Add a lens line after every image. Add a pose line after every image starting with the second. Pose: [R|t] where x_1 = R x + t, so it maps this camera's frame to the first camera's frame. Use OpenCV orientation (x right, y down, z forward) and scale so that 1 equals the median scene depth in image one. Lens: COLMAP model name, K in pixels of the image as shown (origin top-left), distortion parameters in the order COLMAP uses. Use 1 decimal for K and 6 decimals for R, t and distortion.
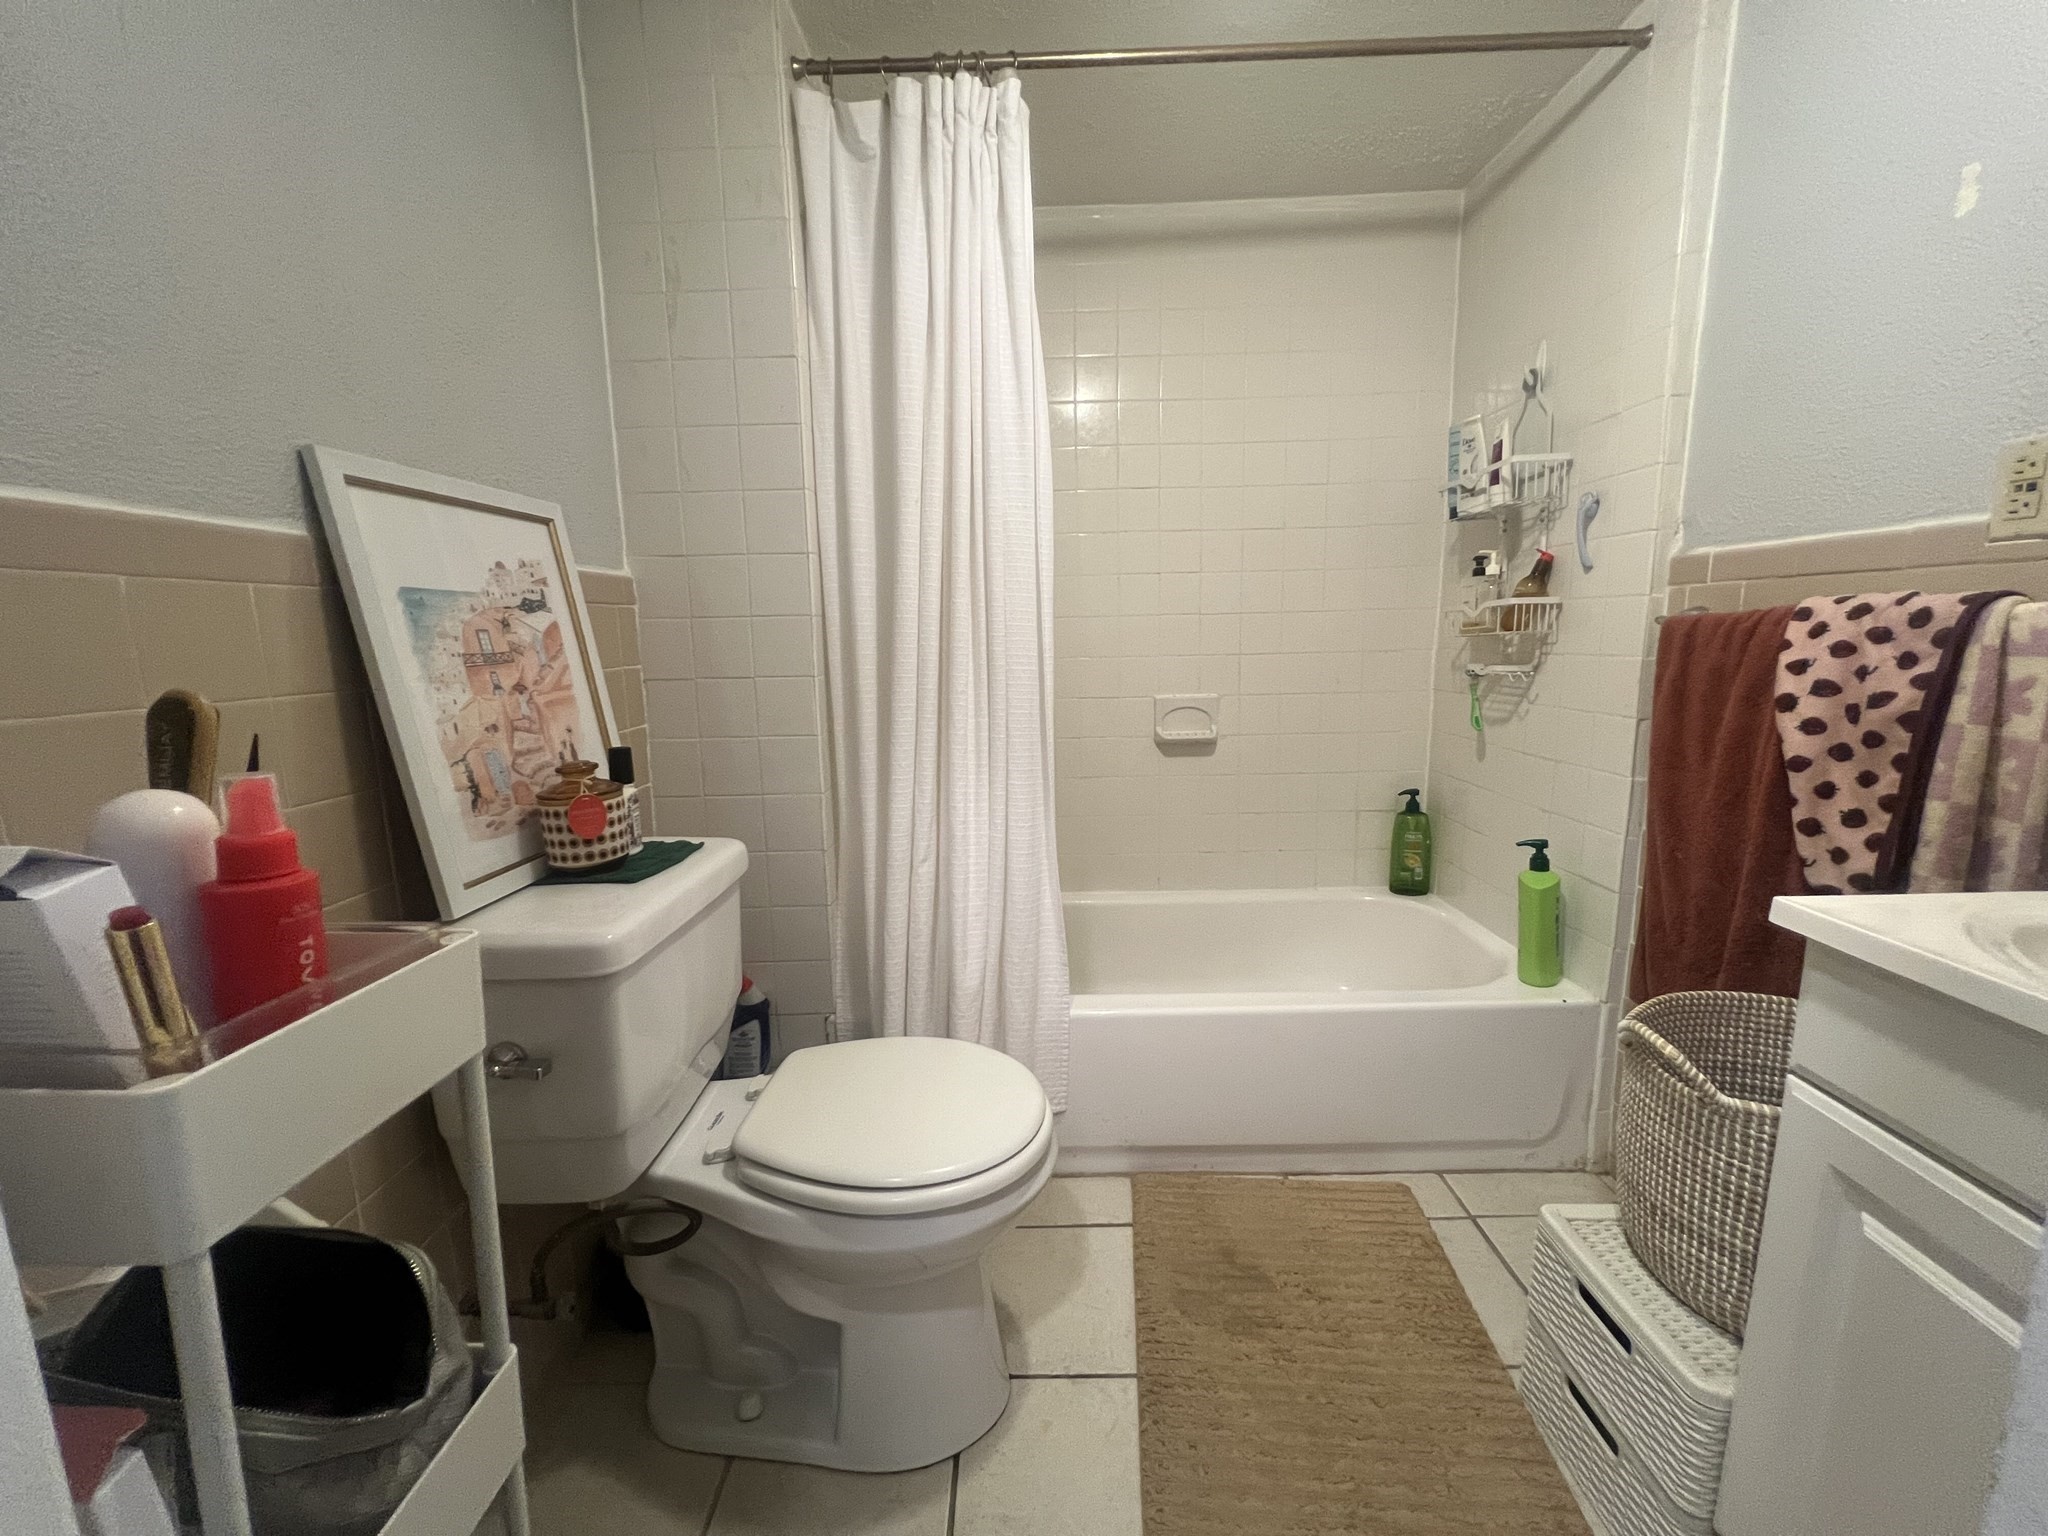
lens RADIAL K [[819.3, 0, 1019.1], [0, 819.3, 764.4], [0, 0, 1]] dist [-0.002616, -0.000007]
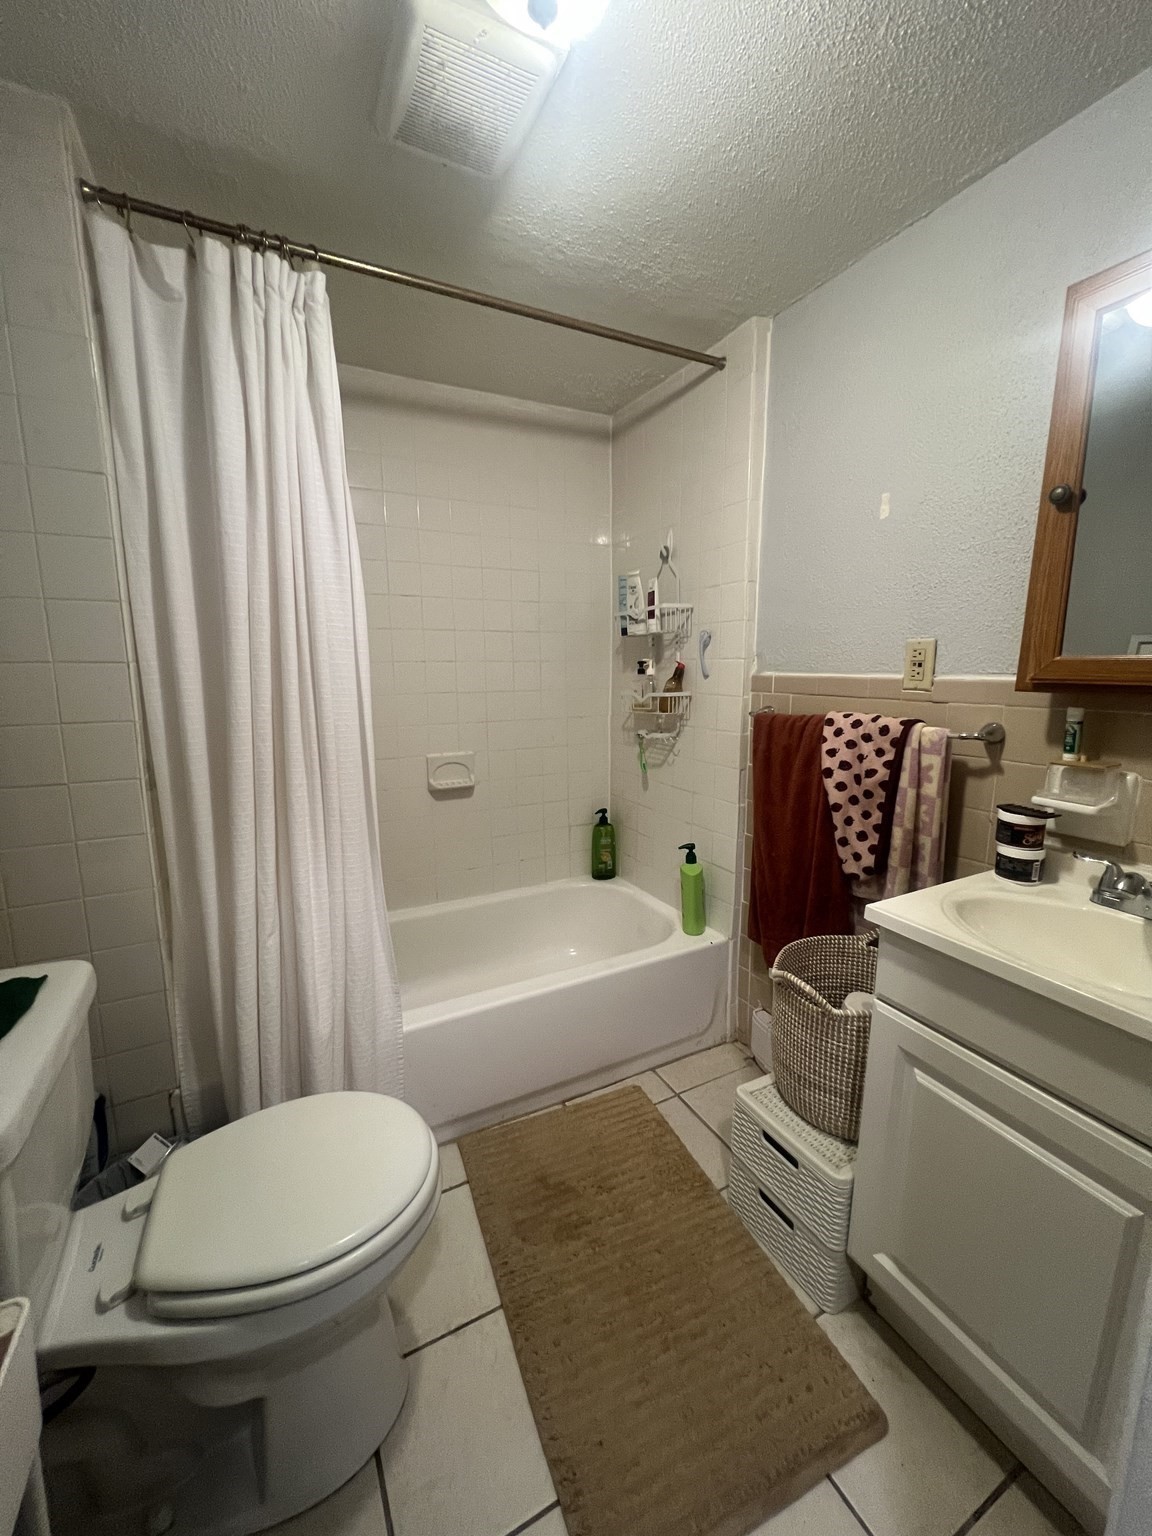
lens RADIAL K [[614.5, 0, 576.6], [0, 614.5, 765.8], [0, 0, 1]] dist [-0.002616, -0.000007]
pose [[0.880436, -0.061276, 0.470189, -0.139349], [0.062946, 0.997943, 0.012188, -0.107940], [-0.469968, 0.018865, 0.882482, 0.050177]]
